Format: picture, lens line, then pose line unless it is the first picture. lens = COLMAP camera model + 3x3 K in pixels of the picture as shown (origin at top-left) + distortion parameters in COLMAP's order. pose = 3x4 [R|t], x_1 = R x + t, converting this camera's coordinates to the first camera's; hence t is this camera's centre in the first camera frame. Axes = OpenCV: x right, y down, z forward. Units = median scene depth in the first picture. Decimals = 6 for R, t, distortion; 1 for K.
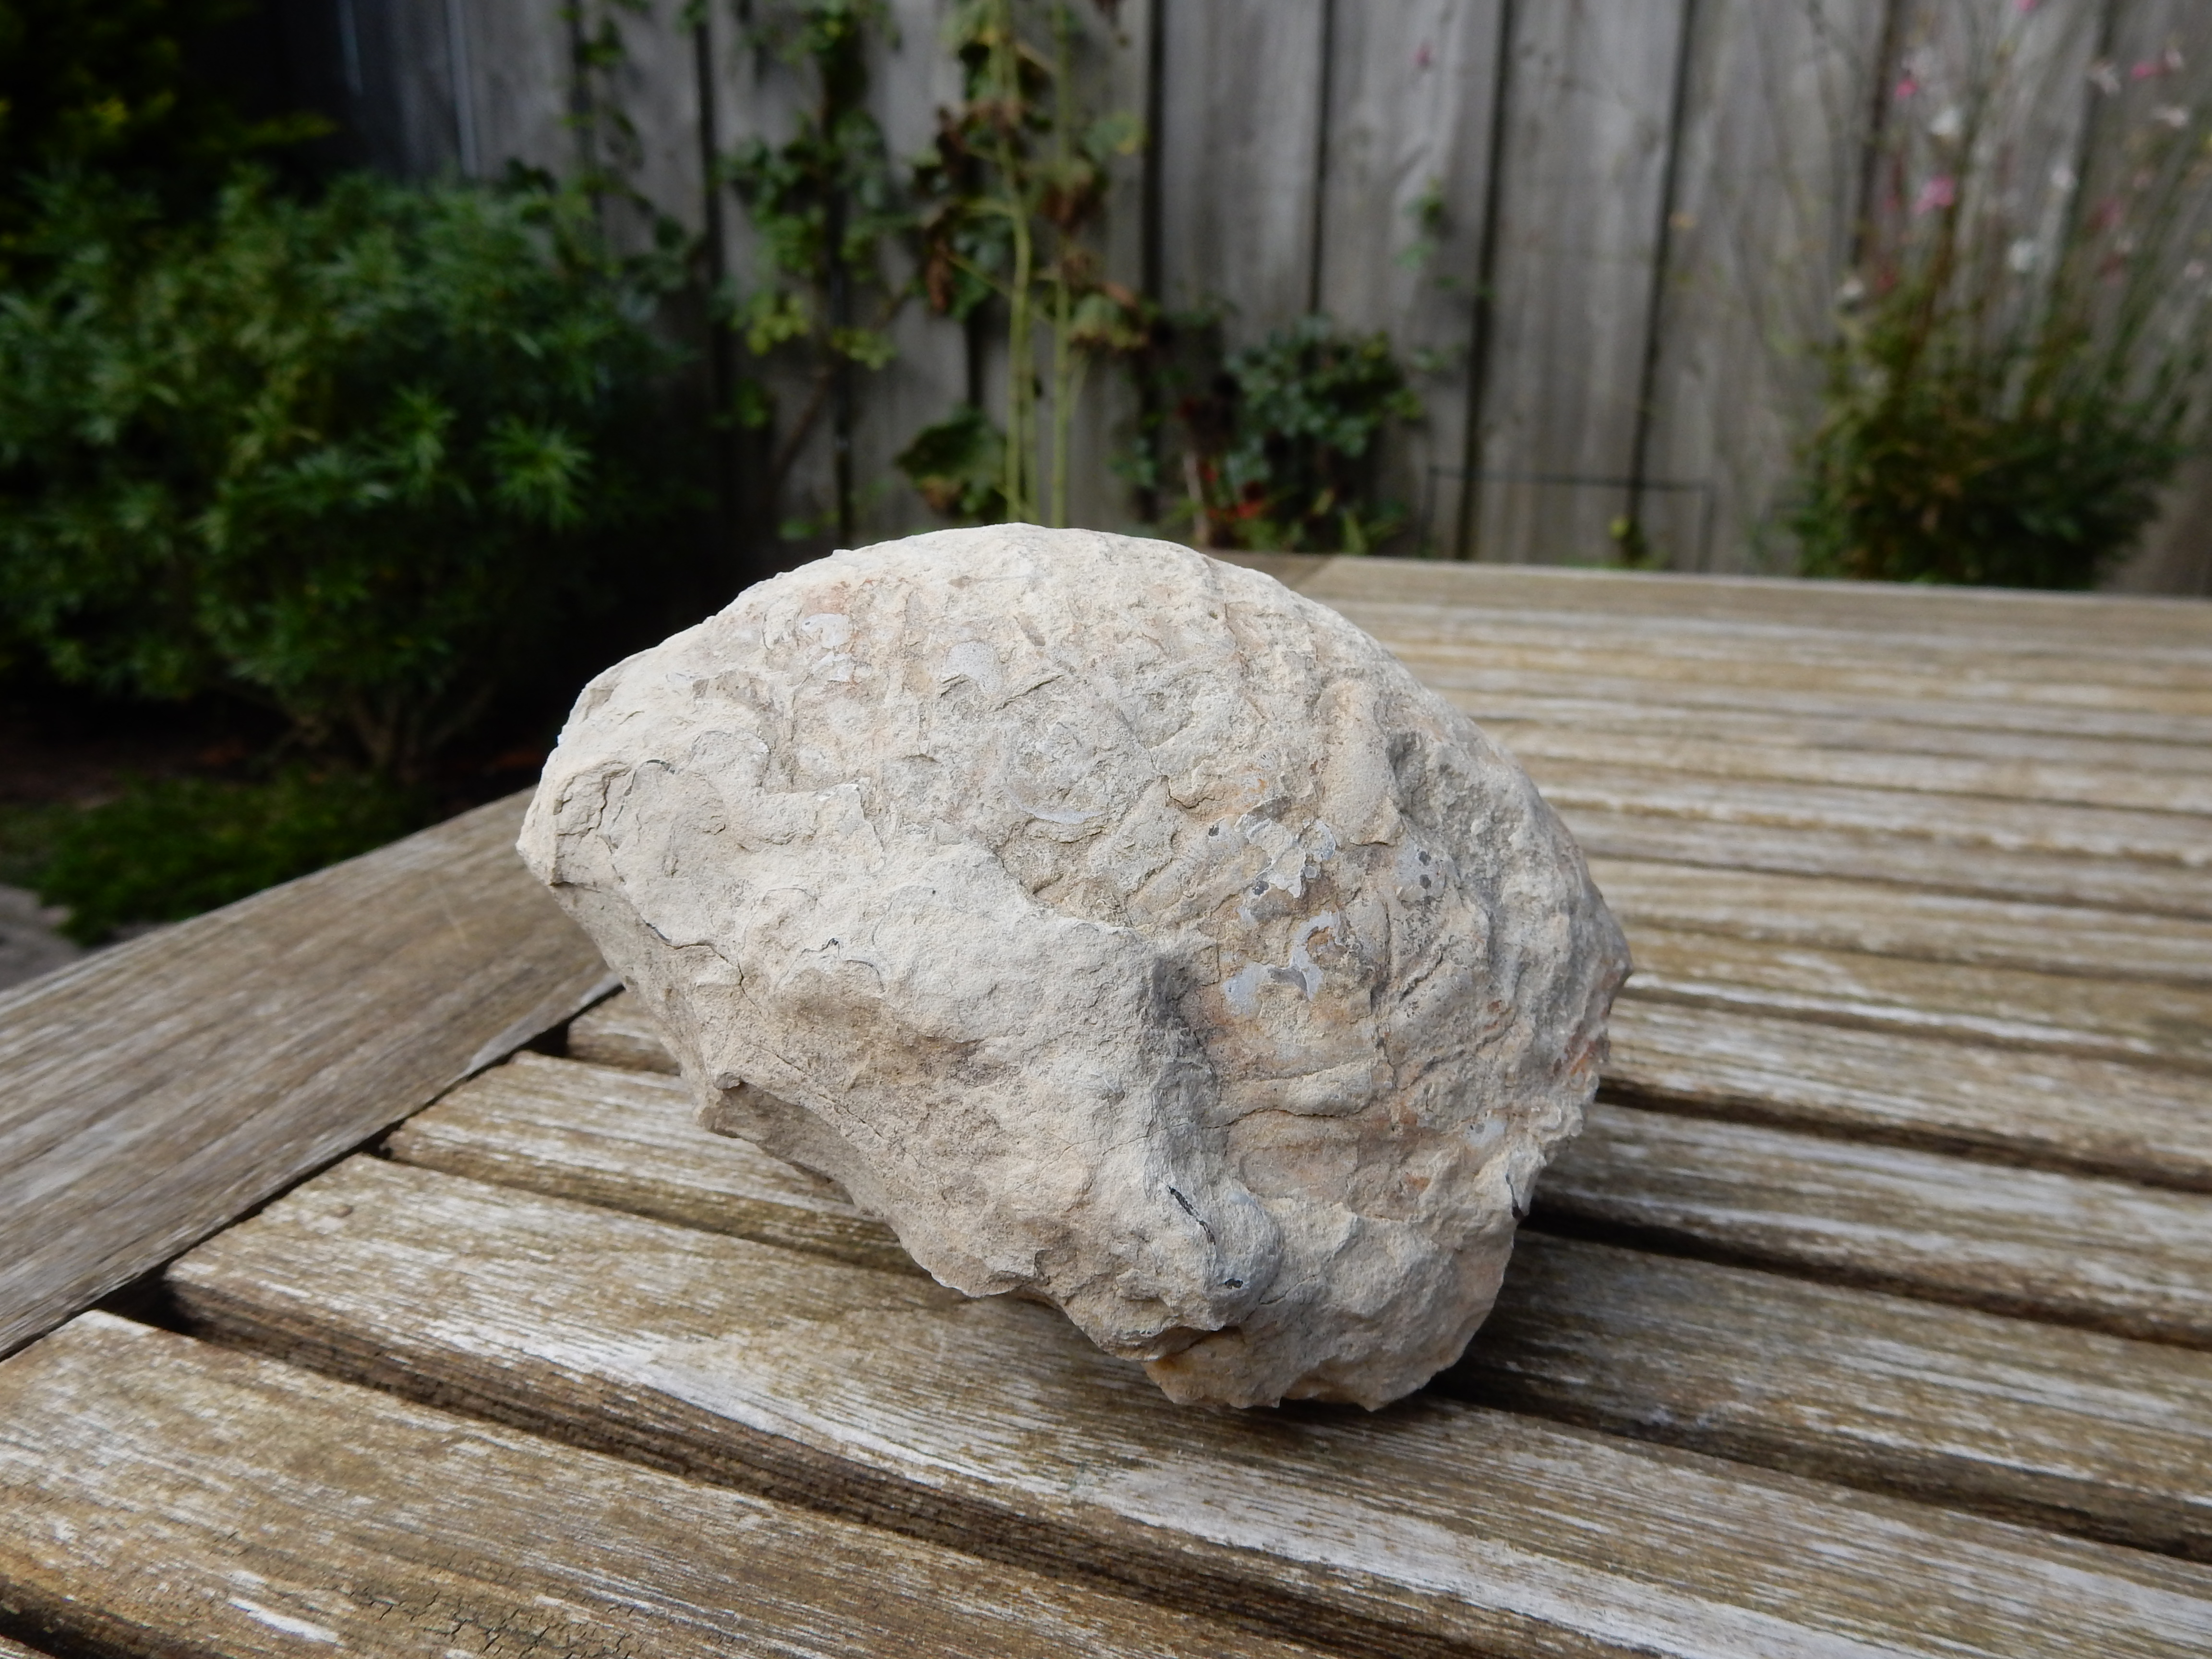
lens RADIAL K [[1616.8, 0, 1111.8], [0, 1616.8, 832.8], [0, 0, 1]] dist [-0.006659, 0.001665]
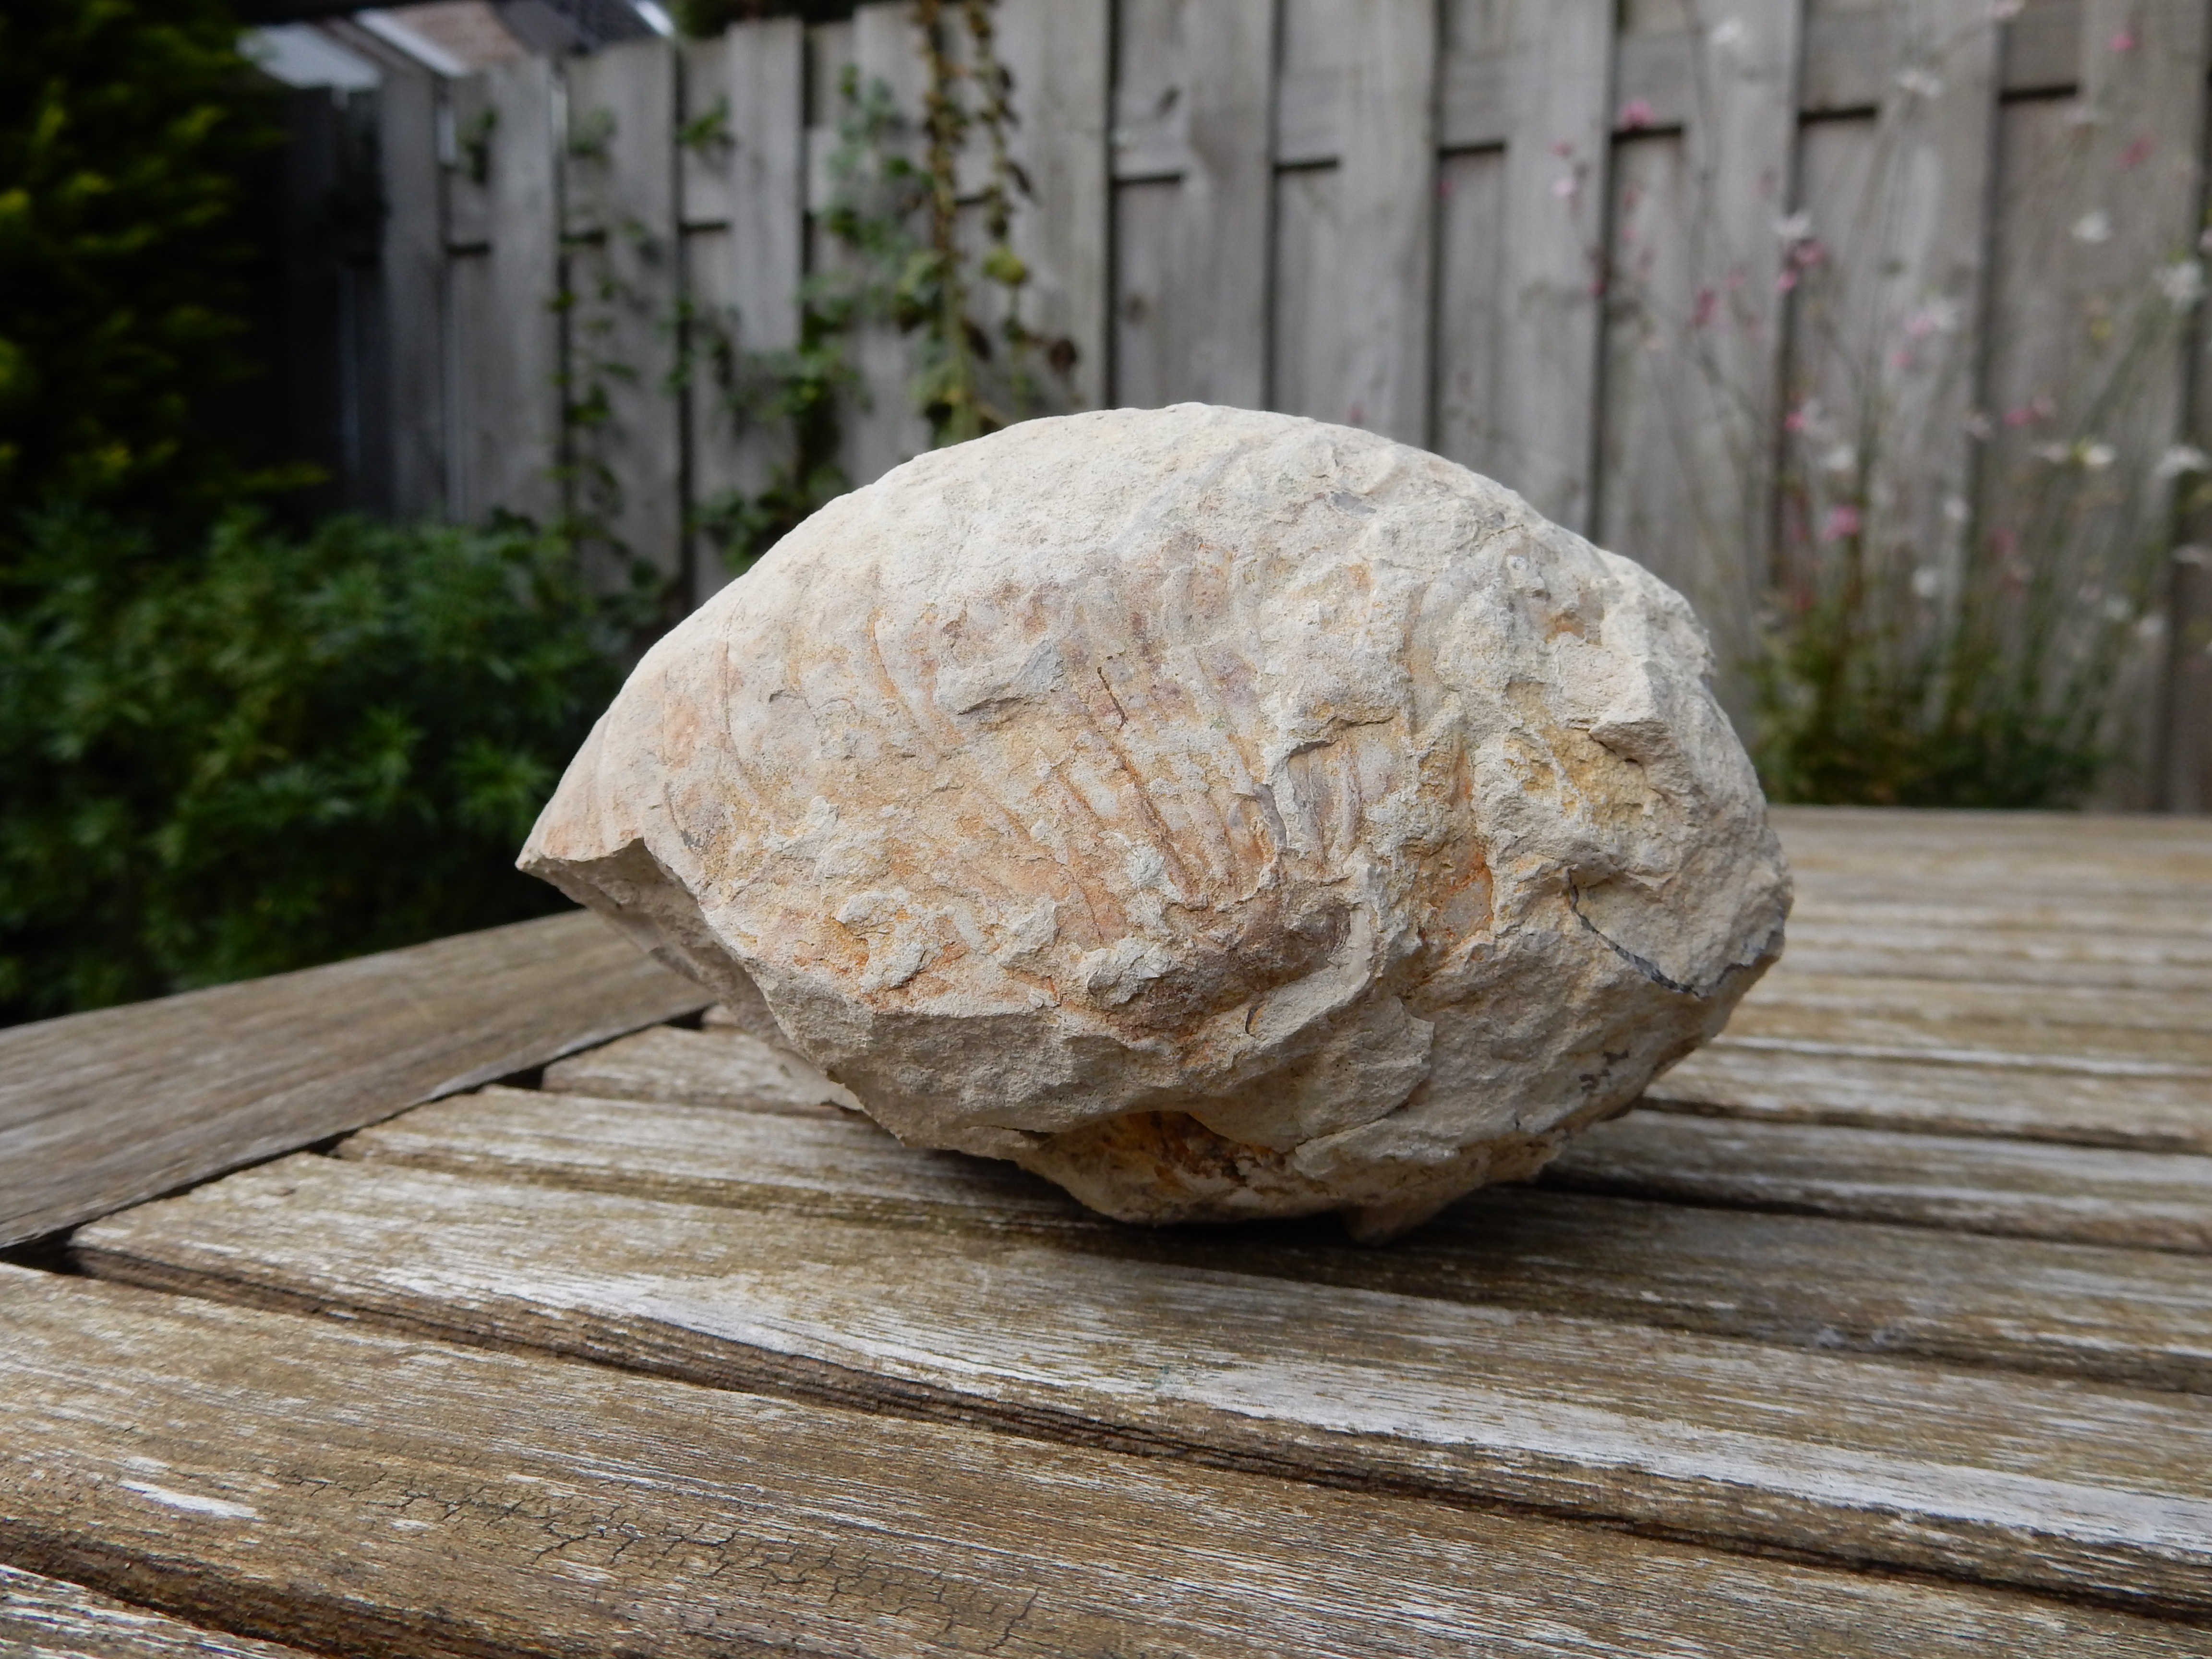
lens RADIAL K [[1622.0, 0, 1106.0], [0, 1622.0, 829.5], [0, 0, 1]] dist [0.000052, -0.004305]
pose [[0.999610, -0.008551, 0.026594, -0.061770], [0.014250, 0.974903, -0.222172, 0.273683], [-0.024027, 0.222464, 0.974645, 0.106024]]
